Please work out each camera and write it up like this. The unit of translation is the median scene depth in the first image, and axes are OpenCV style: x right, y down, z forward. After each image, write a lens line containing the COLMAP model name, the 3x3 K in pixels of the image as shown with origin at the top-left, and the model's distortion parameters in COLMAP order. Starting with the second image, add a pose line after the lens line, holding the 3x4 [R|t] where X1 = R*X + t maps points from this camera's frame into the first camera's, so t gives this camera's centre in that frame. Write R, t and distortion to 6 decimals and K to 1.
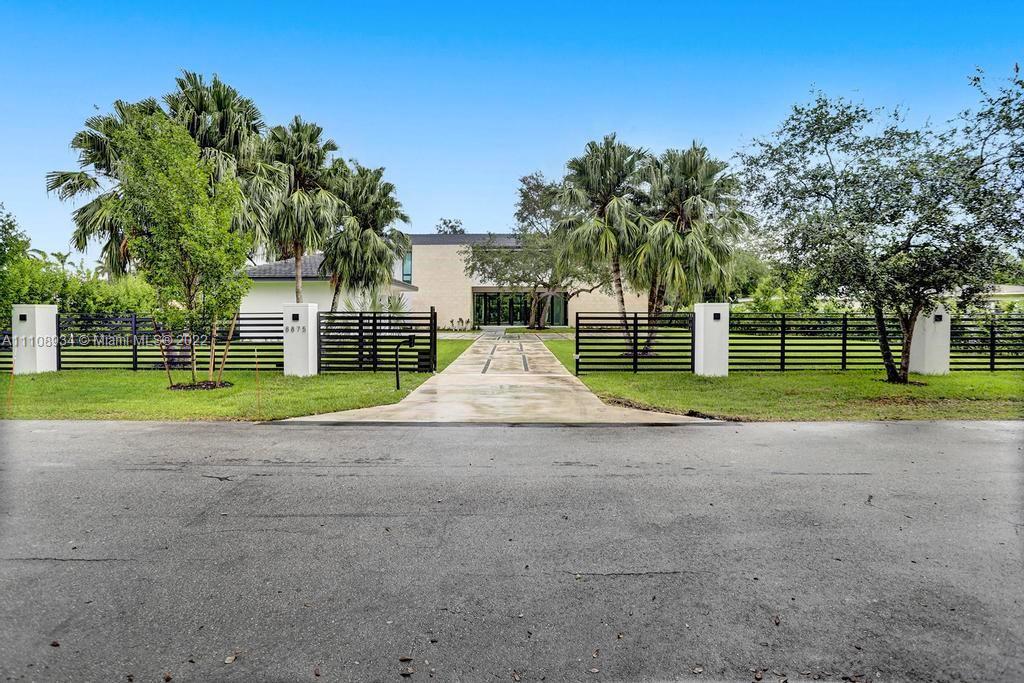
lens RADIAL K [[515.3, 0, 502.8], [0, 515.3, 317.4], [0, 0, 1]] dist [-0.079905, 0.034635]
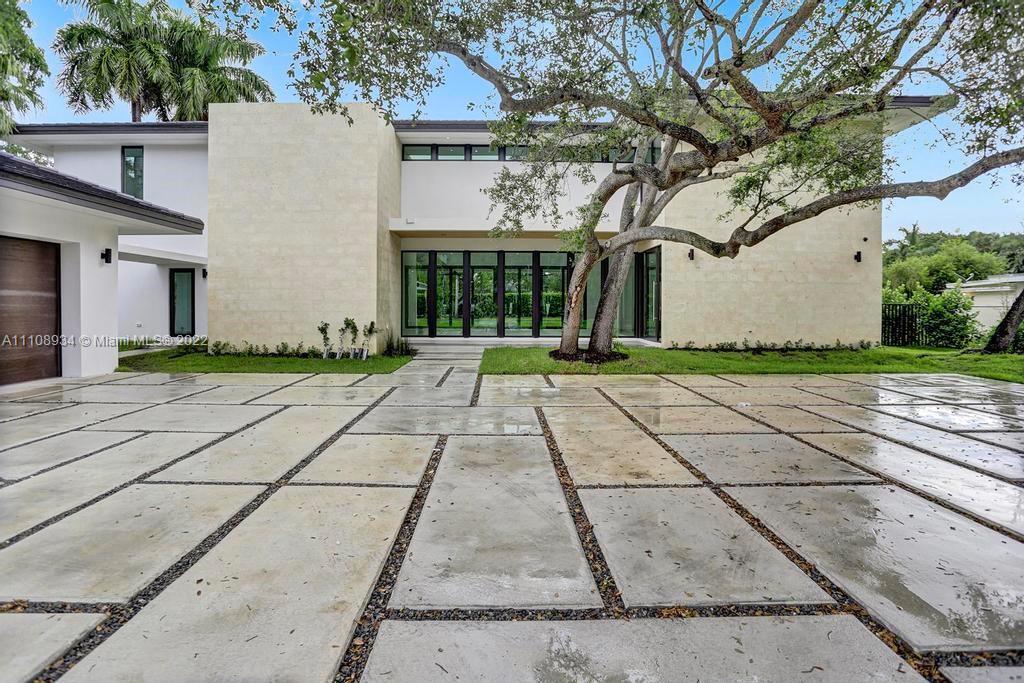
lens RADIAL K [[515.3, 0, 502.8], [0, 515.3, 317.4], [0, 0, 1]] dist [-0.079905, 0.034635]
pose [[0.999718, 0.003515, 0.023489, 0.019476], [-0.003786, 0.999927, 0.011479, -0.008265], [-0.023447, -0.011564, 0.999658, 1.269014]]
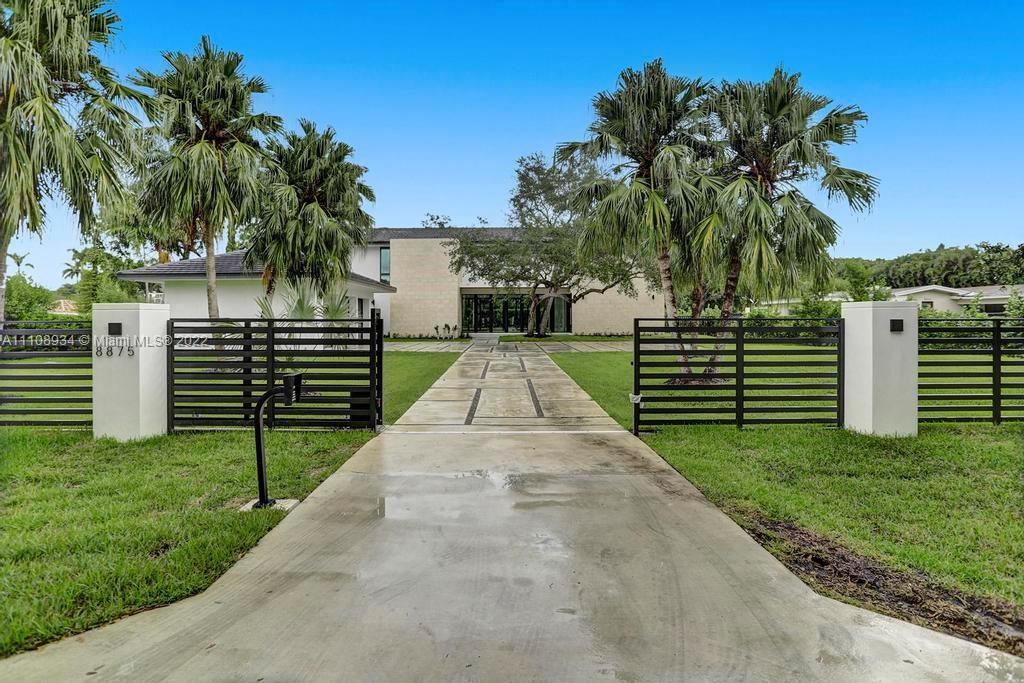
lens RADIAL K [[515.3, 0, 502.8], [0, 515.3, 317.4], [0, 0, 1]] dist [-0.079905, 0.034635]
pose [[0.999867, -0.002102, 0.016173, -0.005061], [0.002247, 0.999958, -0.008903, -0.004174], [-0.016154, 0.008939, 0.999830, 0.276429]]
